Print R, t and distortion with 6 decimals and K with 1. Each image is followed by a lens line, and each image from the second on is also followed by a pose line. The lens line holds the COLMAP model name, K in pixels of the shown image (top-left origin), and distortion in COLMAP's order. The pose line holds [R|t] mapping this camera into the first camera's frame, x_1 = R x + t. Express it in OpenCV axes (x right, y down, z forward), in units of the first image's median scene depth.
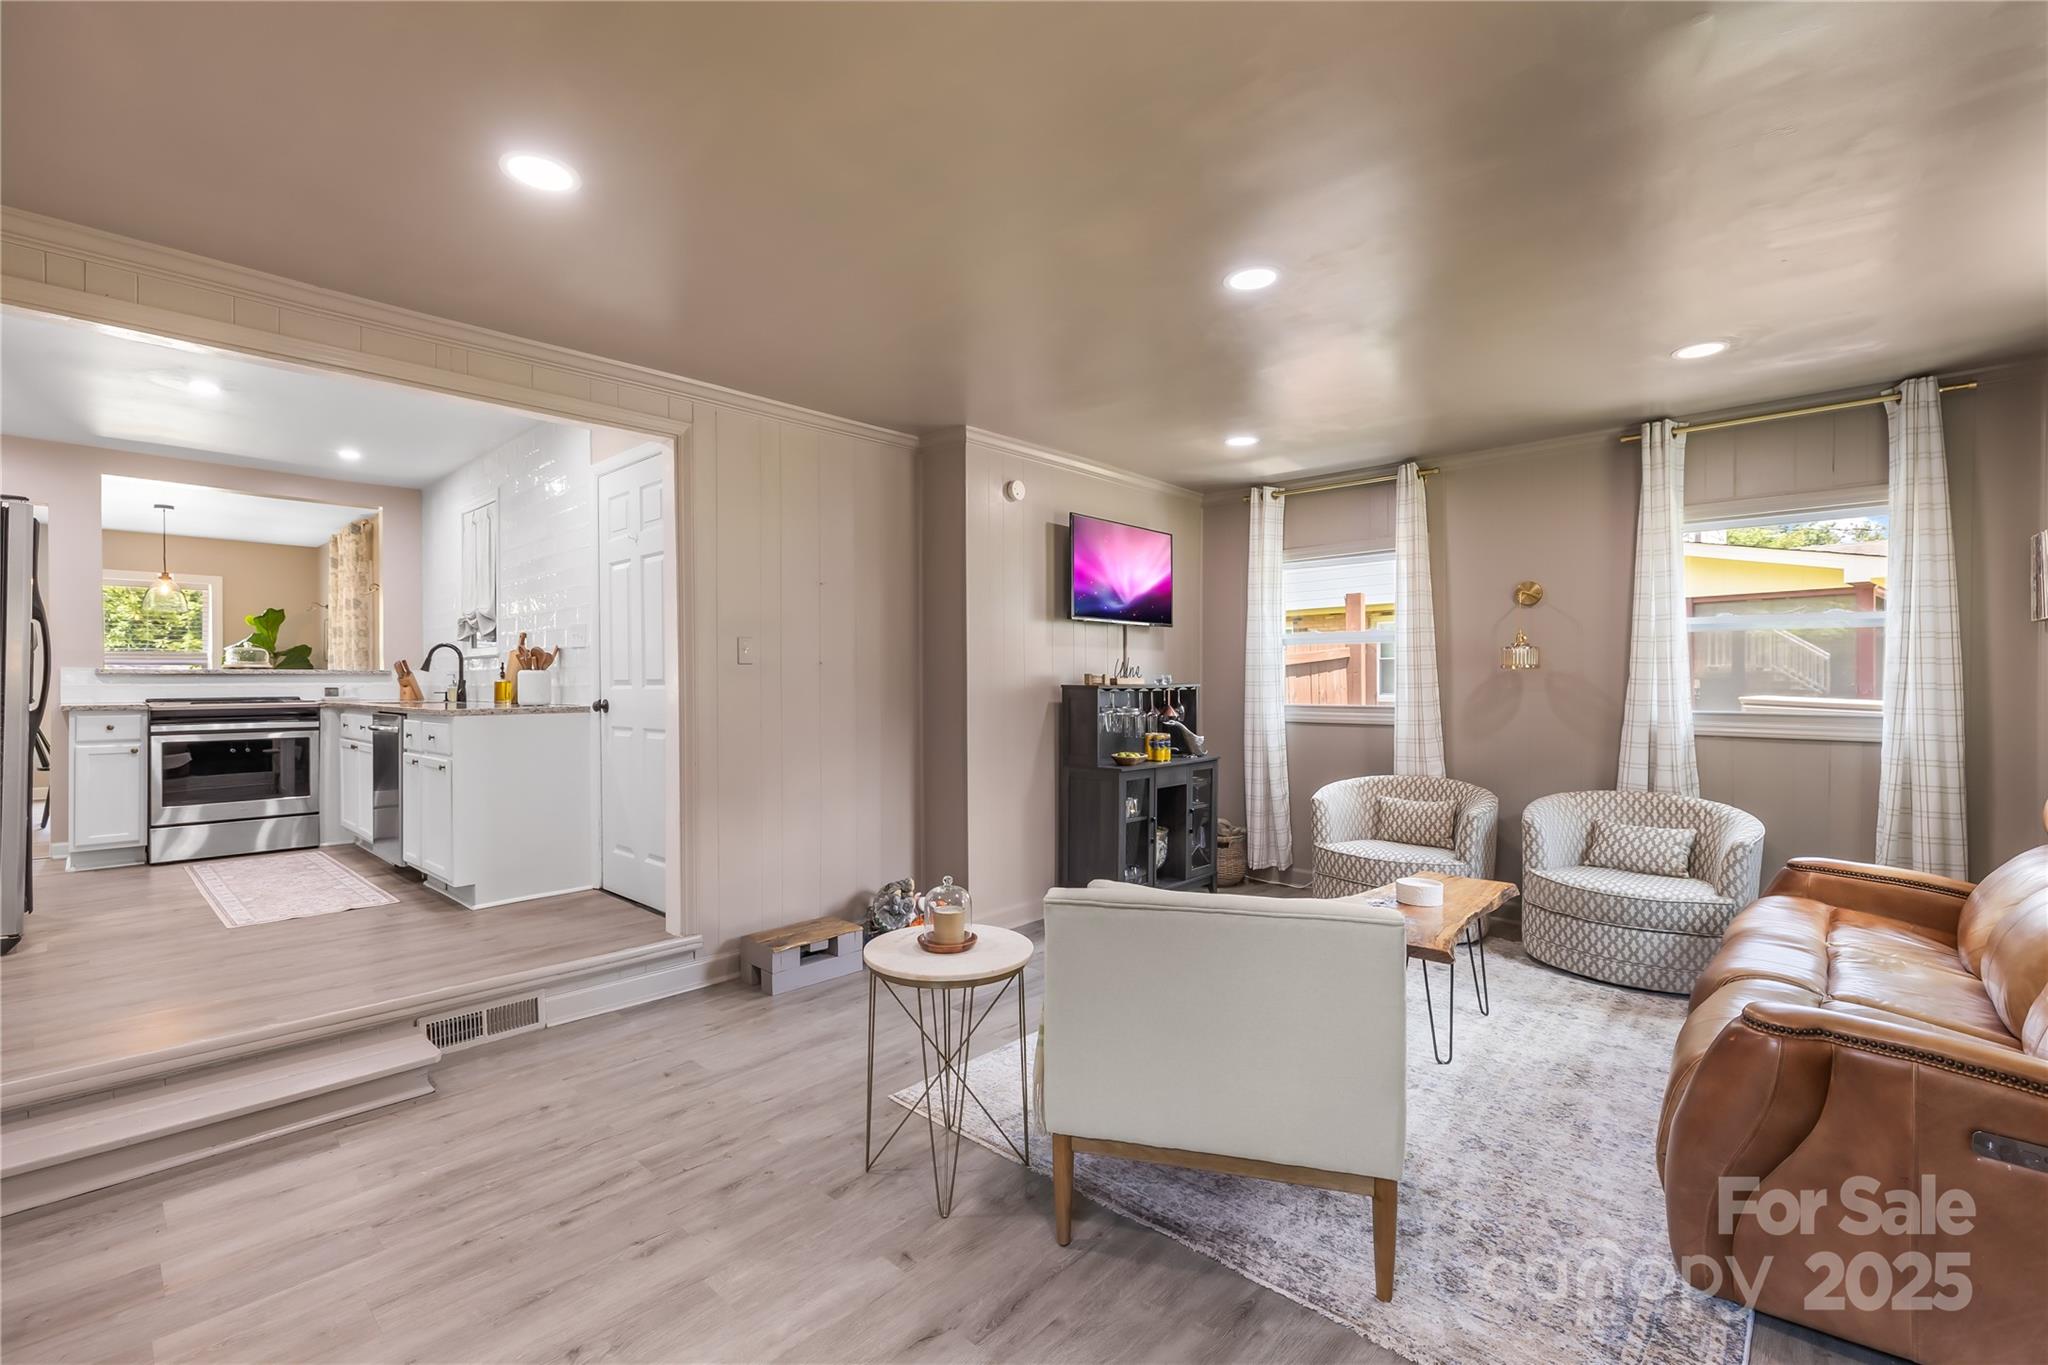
lens RADIAL K [[901.0, 0, 1017.7], [0, 901.0, 685.4], [0, 0, 1]] dist [-0.000414, -0.000818]
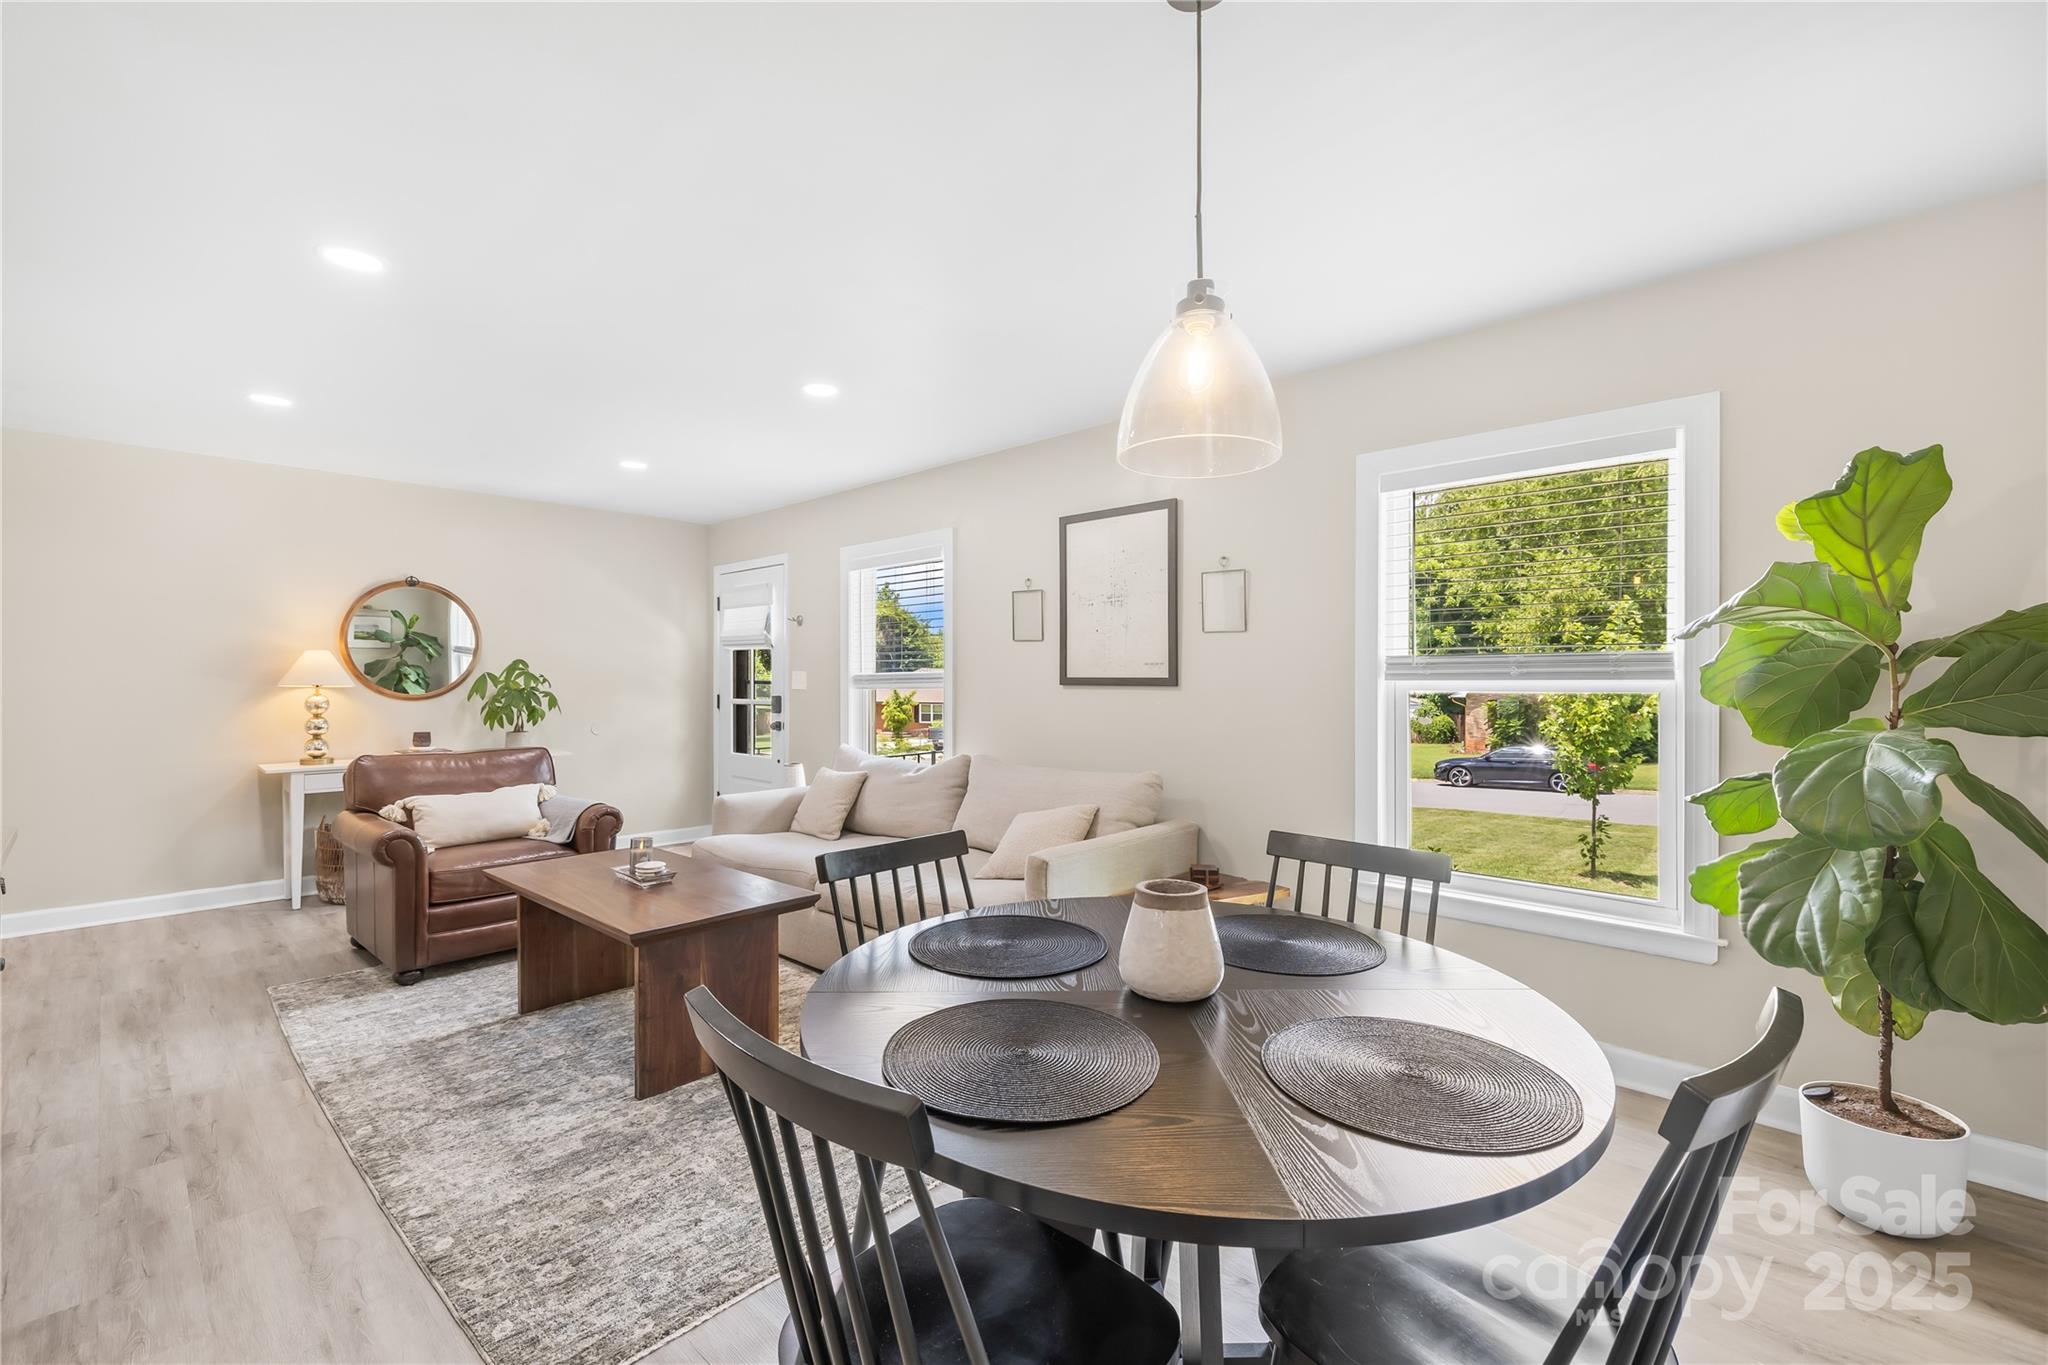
lens RADIAL K [[858.2, 0, 1016.0], [0, 858.2, 682.6], [0, 0, 1]] dist [-0.007638, 0.001201]
pose [[-0.006451, 0.009838, -0.999931, -1.140289], [-0.003554, 0.999945, 0.009861, -0.052369], [0.999973, 0.003618, -0.006416, 1.462978]]
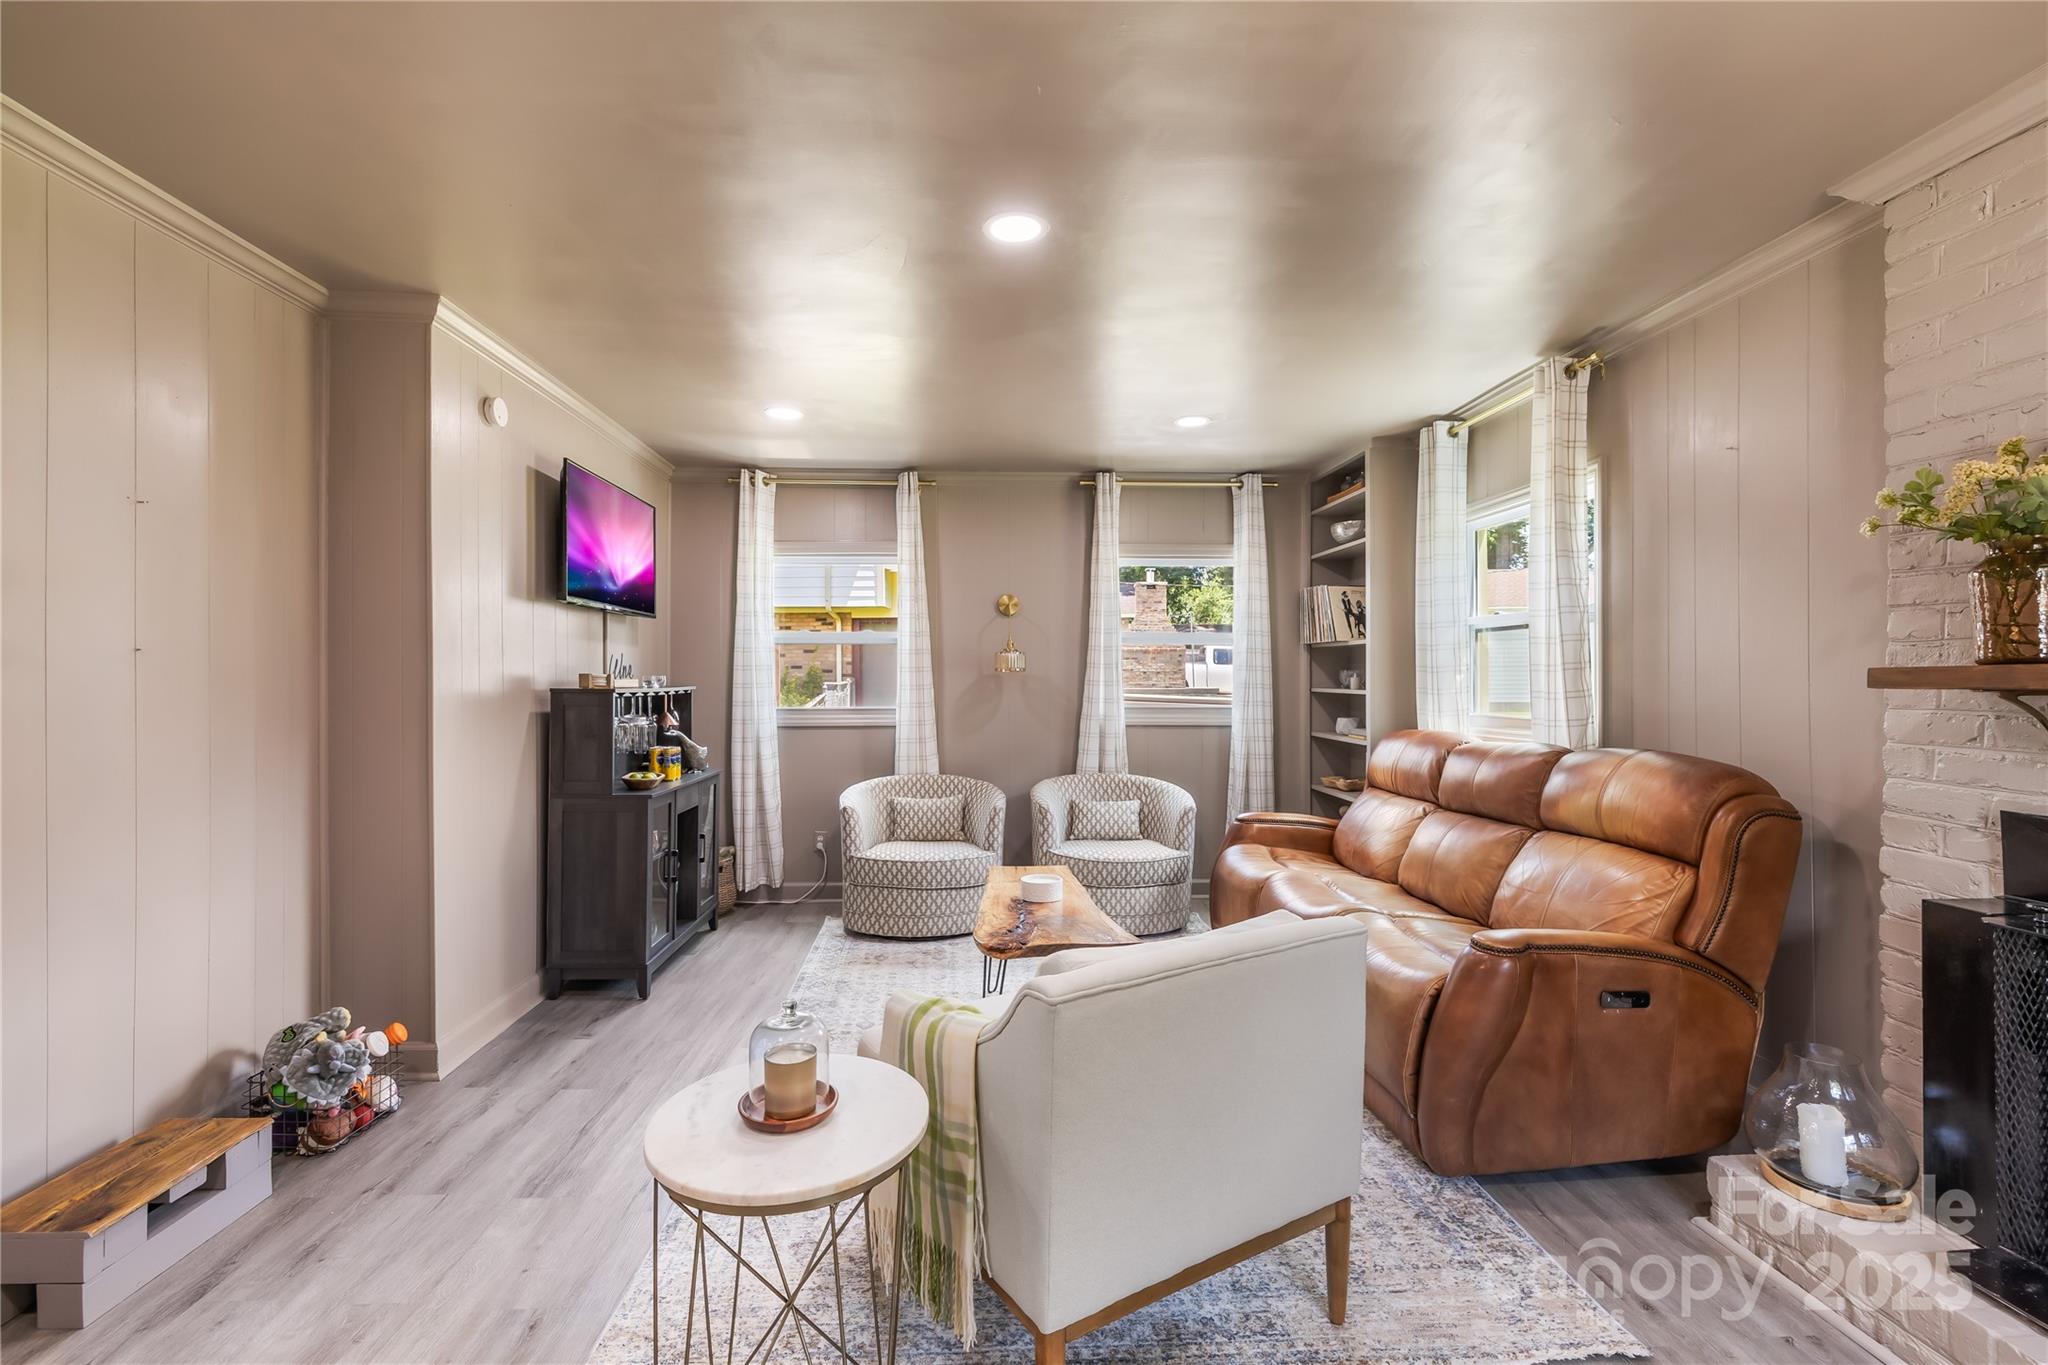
lens RADIAL K [[858.2, 0, 1015.1], [0, 858.2, 681.7], [0, 0, 1]] dist [-0.007638, 0.001201]
pose [[0.692541, -0.000431, 0.721378, -0.190922], [0.004309, 0.999984, -0.003539, -0.002083], [-0.721366, 0.005560, 0.692532, 0.234333]]
